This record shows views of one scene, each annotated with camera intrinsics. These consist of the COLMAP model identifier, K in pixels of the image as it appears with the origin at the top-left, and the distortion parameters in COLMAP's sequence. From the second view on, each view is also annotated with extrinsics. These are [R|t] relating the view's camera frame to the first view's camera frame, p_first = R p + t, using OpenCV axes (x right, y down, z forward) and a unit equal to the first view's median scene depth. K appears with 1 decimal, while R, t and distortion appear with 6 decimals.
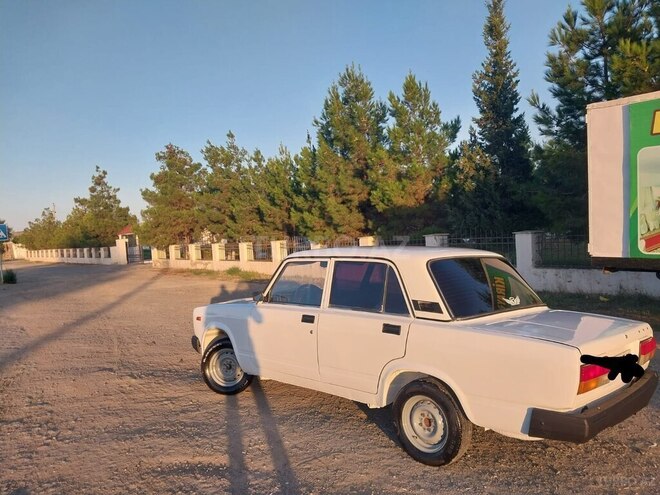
lens RADIAL K [[523.0, 0, 330.0], [0, 523.0, 247.5], [0, 0, 1]] dist [-0.003440, 0.002768]
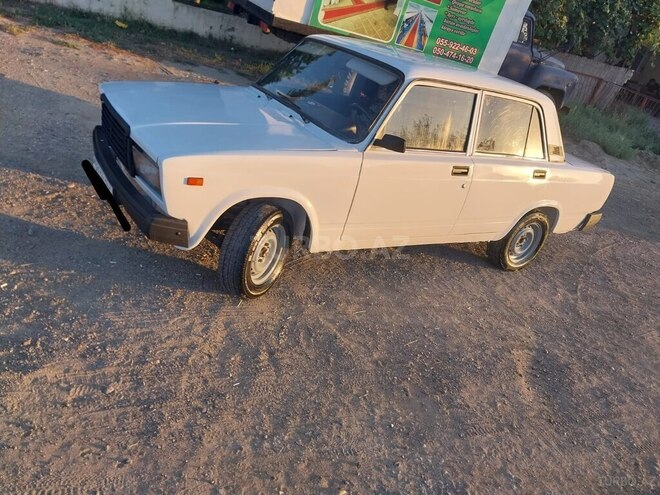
lens RADIAL K [[510.7, 0, 330.0], [0, 510.7, 247.5], [0, 0, 1]] dist [0.036709, -0.059720]
pose [[0.221456, -0.357626, 0.907227, -0.562932], [-0.246280, 0.879658, 0.406876, -0.020220], [-0.943559, -0.313537, 0.106730, 0.715915]]
